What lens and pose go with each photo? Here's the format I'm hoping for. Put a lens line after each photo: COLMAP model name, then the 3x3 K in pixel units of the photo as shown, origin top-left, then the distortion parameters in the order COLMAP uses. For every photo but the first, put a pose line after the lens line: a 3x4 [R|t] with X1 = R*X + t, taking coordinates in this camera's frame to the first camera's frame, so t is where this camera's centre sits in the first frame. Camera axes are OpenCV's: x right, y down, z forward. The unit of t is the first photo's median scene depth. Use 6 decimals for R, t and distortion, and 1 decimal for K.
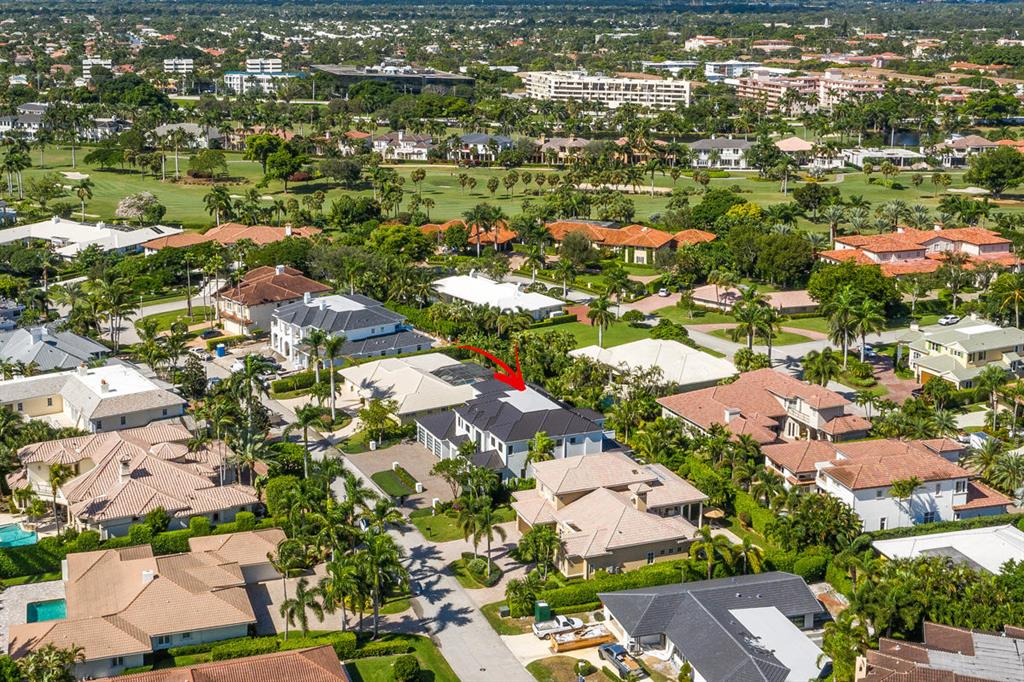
lens RADIAL K [[969.1, 0, 511.7], [0, 969.1, 340.9], [0, 0, 1]] dist [0.002774, 0.000000]
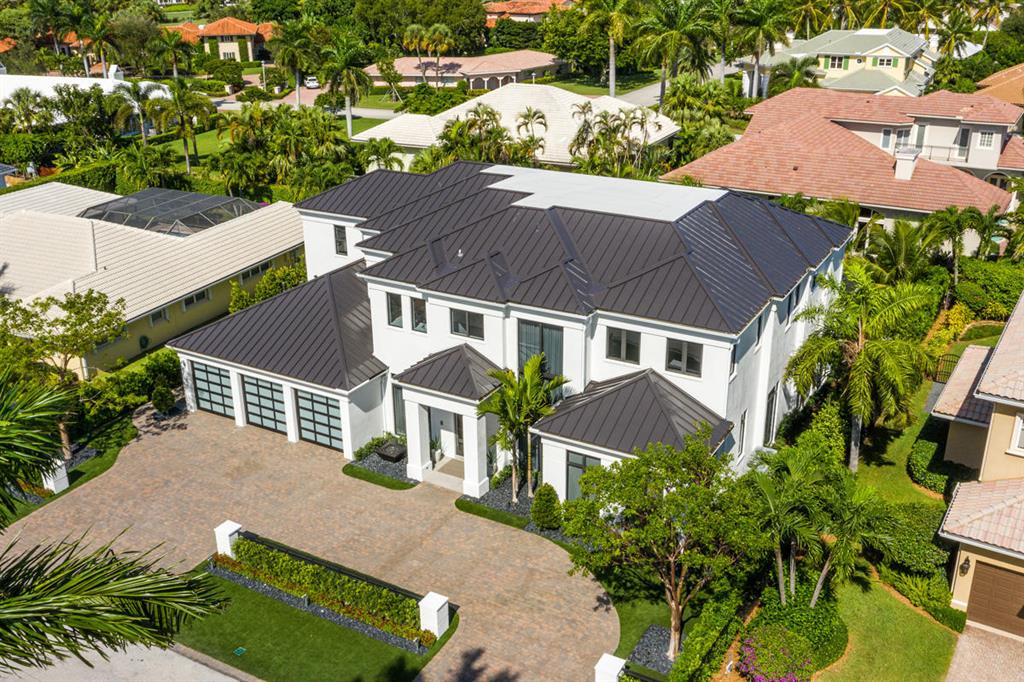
lens RADIAL K [[969.1, 0, 510.8], [0, 969.1, 341.1], [0, 0, 1]] dist [0.002774, 0.000000]
pose [[0.848332, -0.230200, 0.476803, -0.074136], [0.161522, 0.970129, 0.180996, 0.020408], [-0.504226, -0.076530, 0.860174, 0.292228]]
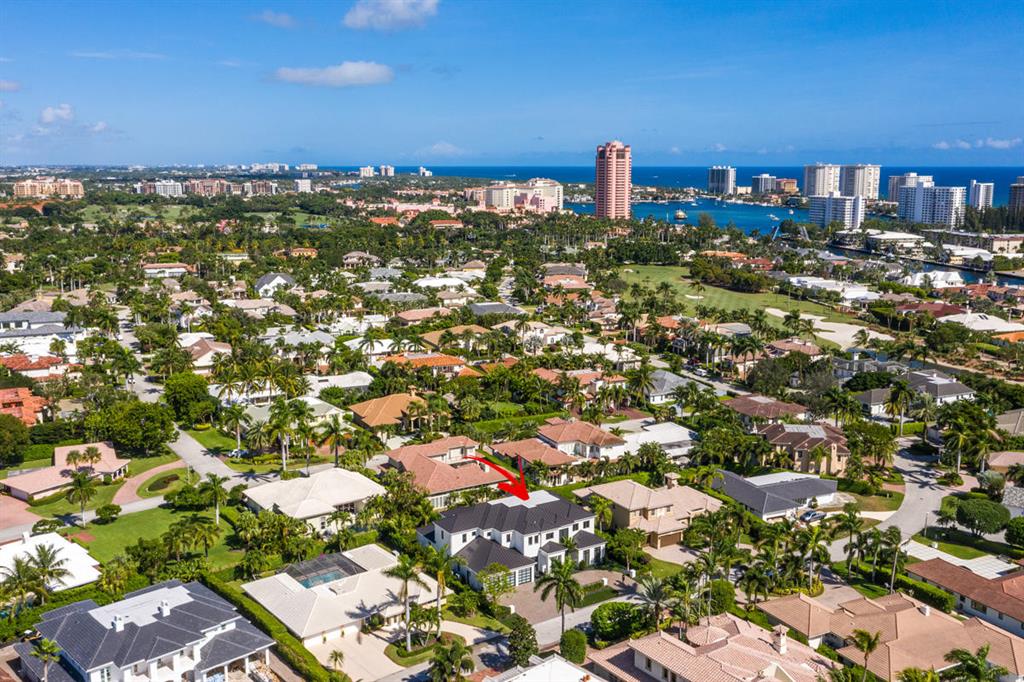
lens RADIAL K [[969.1, 0, 513.1], [0, 969.1, 341.6], [0, 0, 1]] dist [0.002774, 0.000000]
pose [[-0.077182, -0.202037, 0.976332, -0.554265], [0.248111, 0.944555, 0.215075, -0.197960], [-0.965652, 0.258839, -0.022775, 0.415341]]
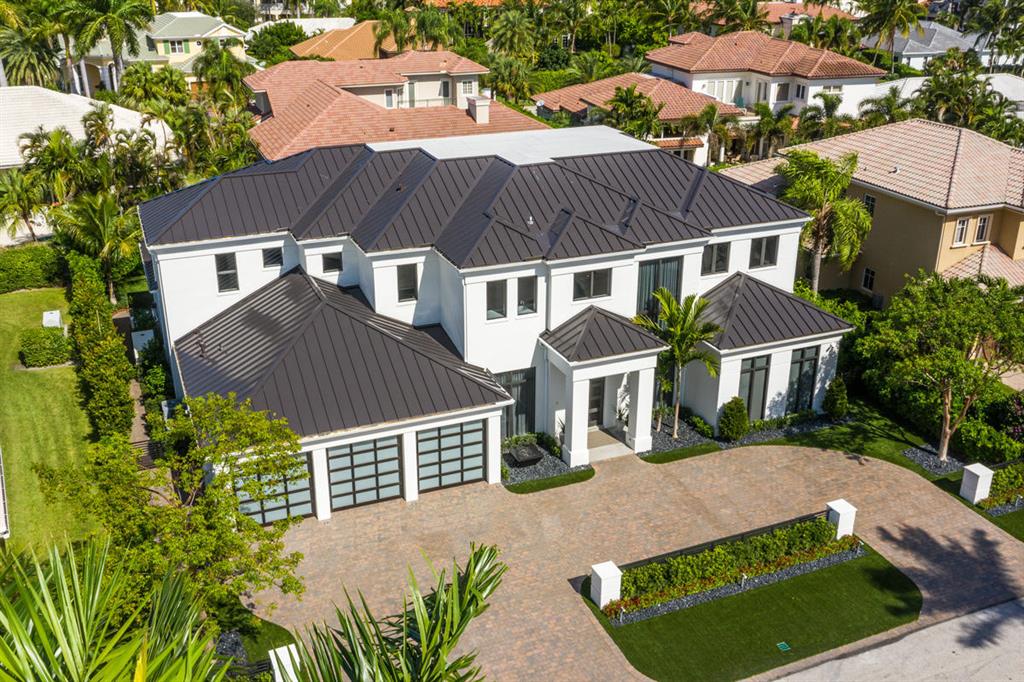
lens RADIAL K [[969.1, 0, 503.1], [0, 969.1, 341.8], [0, 0, 1]] dist [0.002774, 0.000000]
pose [[0.100253, -0.404346, 0.909095, -0.134999], [0.253547, 0.893916, 0.369634, -0.001969], [-0.962114, 0.193442, 0.192138, 0.399285]]
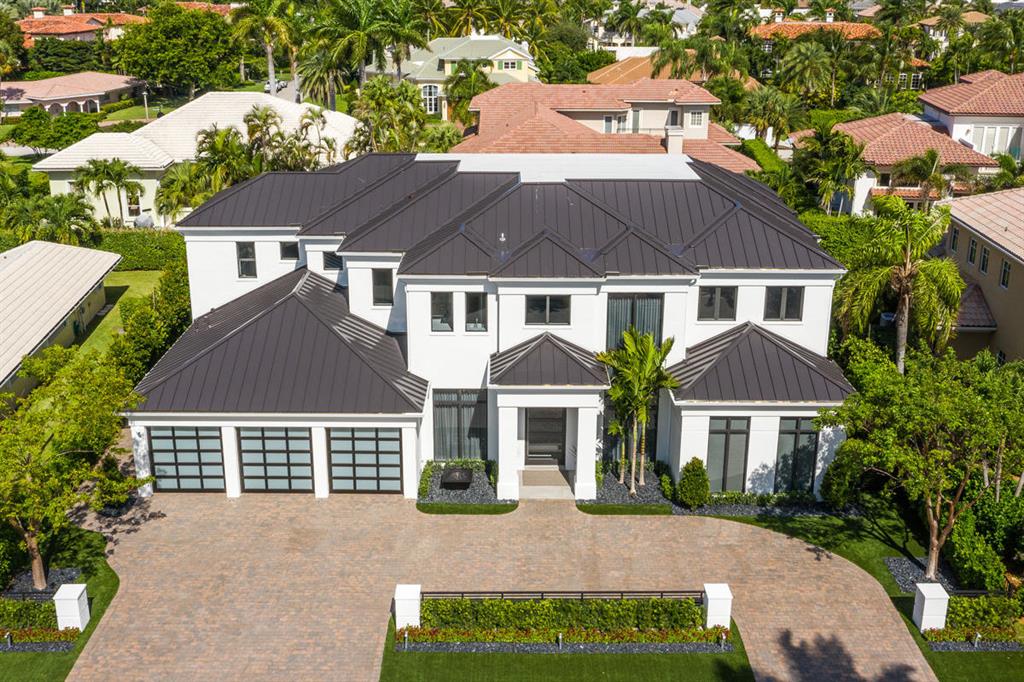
lens RADIAL K [[1054.9, 0, 496.9], [0, 1054.9, 318.7], [0, 0, 1]] dist [0.004554, 0.000000]
pose [[0.479490, -0.297481, 0.825587, -0.125891], [0.230587, 0.950441, 0.208547, 0.013803], [-0.846711, 0.090374, 0.524322, 0.348021]]
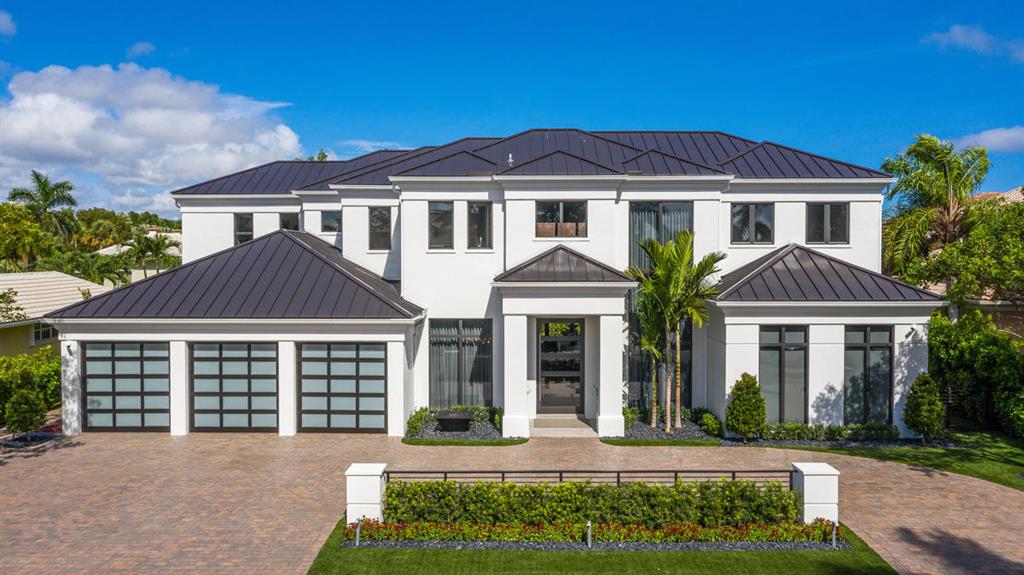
lens RADIAL K [[821.1, 0, 512.8], [0, 821.1, 285.8], [0, 0, 1]] dist [0.005507, 0.003810]
pose [[0.484489, -0.054175, 0.873118, -0.095409], [0.231364, 0.970476, -0.068167, 0.053402], [-0.843647, 0.235034, 0.482719, 0.374216]]
